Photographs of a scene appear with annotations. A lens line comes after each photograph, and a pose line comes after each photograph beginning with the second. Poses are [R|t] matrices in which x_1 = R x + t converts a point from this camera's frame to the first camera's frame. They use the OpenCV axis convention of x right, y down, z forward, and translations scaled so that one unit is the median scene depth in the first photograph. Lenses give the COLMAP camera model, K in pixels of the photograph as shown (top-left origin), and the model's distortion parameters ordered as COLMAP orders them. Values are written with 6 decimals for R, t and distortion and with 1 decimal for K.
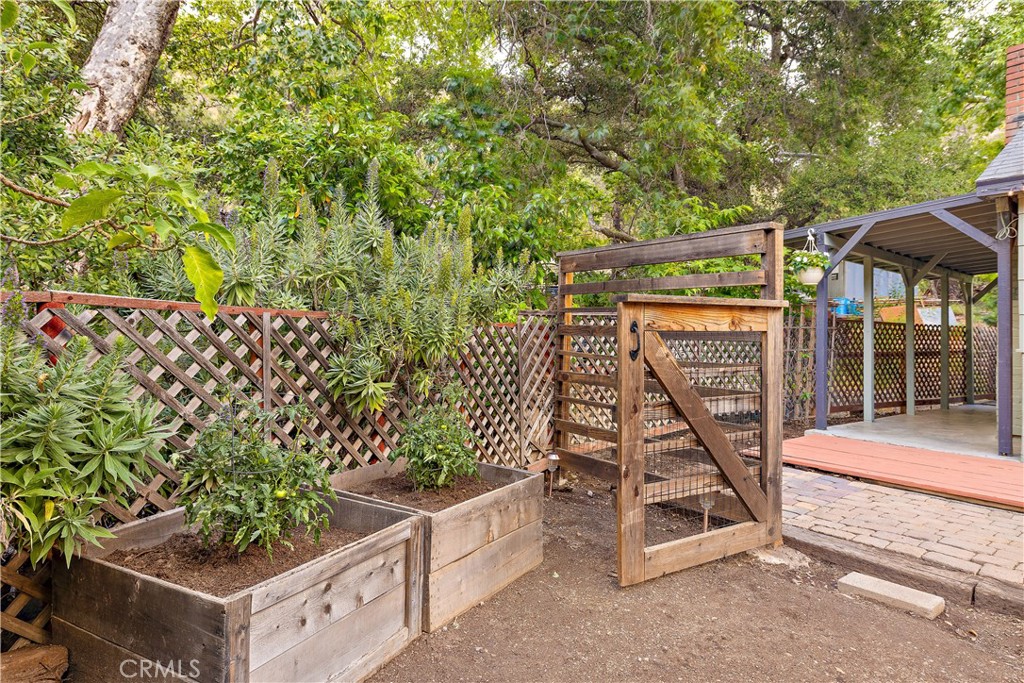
lens RADIAL K [[546.1, 0, 511.6], [0, 546.1, 348.0], [0, 0, 1]] dist [-0.001637, 0.001411]
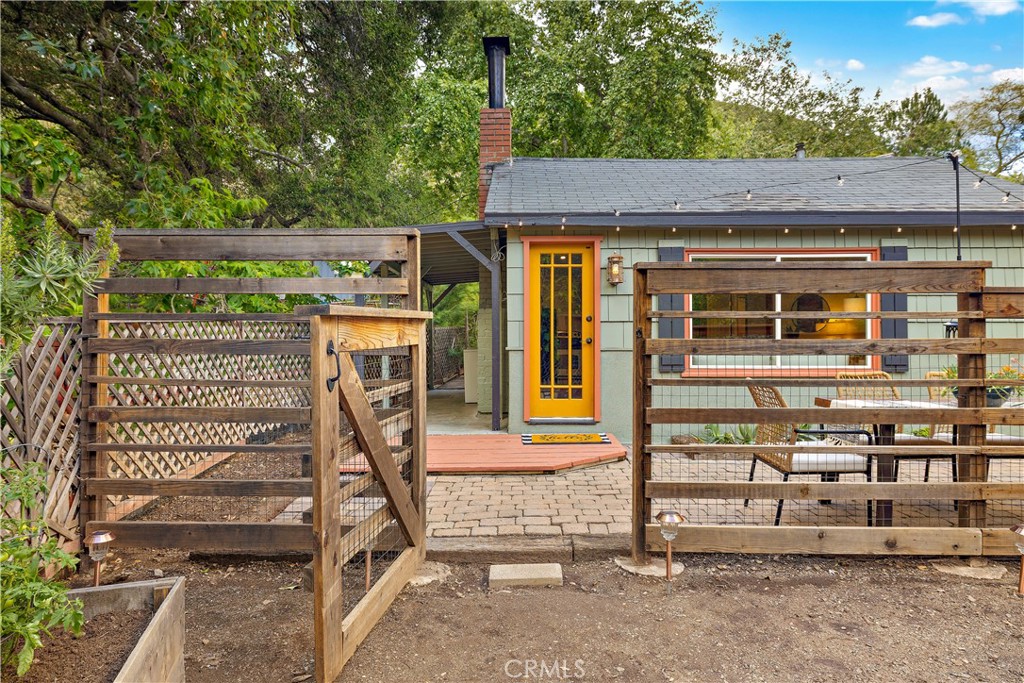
lens RADIAL K [[567.9, 0, 508.1], [0, 567.9, 354.6], [0, 0, 1]] dist [-0.000018, 0.000270]
pose [[0.631521, -0.047439, 0.773906, -0.186349], [0.038902, 0.998808, 0.029480, -0.034113], [-0.774382, 0.011489, 0.632614, 0.245874]]
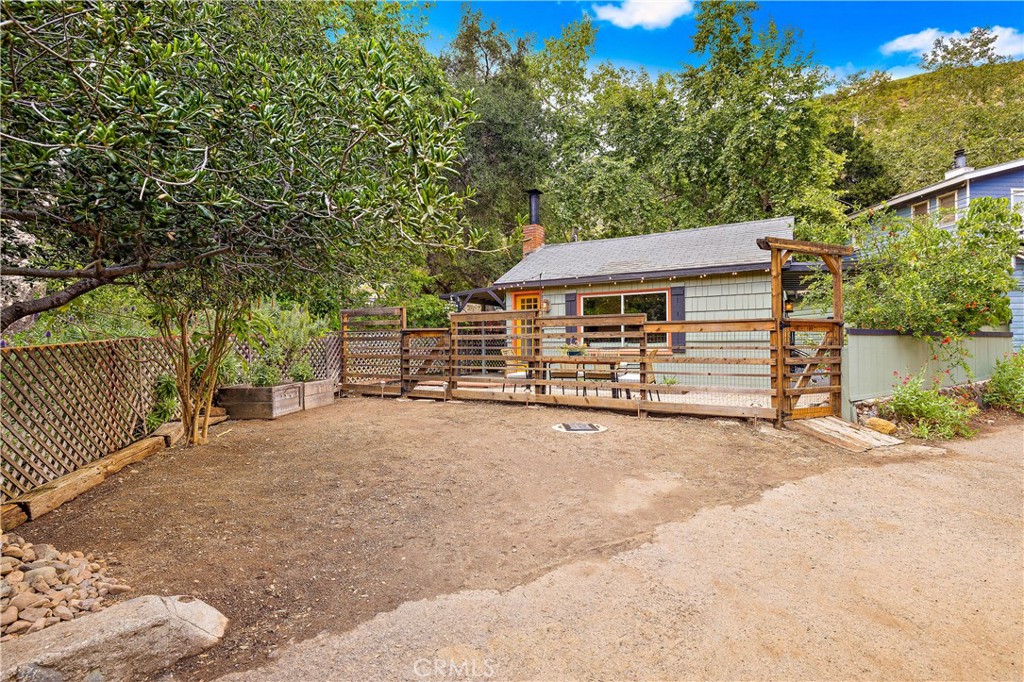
lens RADIAL K [[474.1, 0, 509.2], [0, 474.1, 338.1], [0, 0, 1]] dist [-0.008796, 0.000862]
pose [[0.927957, -0.027890, 0.371642, -0.018745], [0.041936, 0.998677, -0.029765, 0.093598], [-0.370320, 0.043206, 0.927899, -2.081171]]
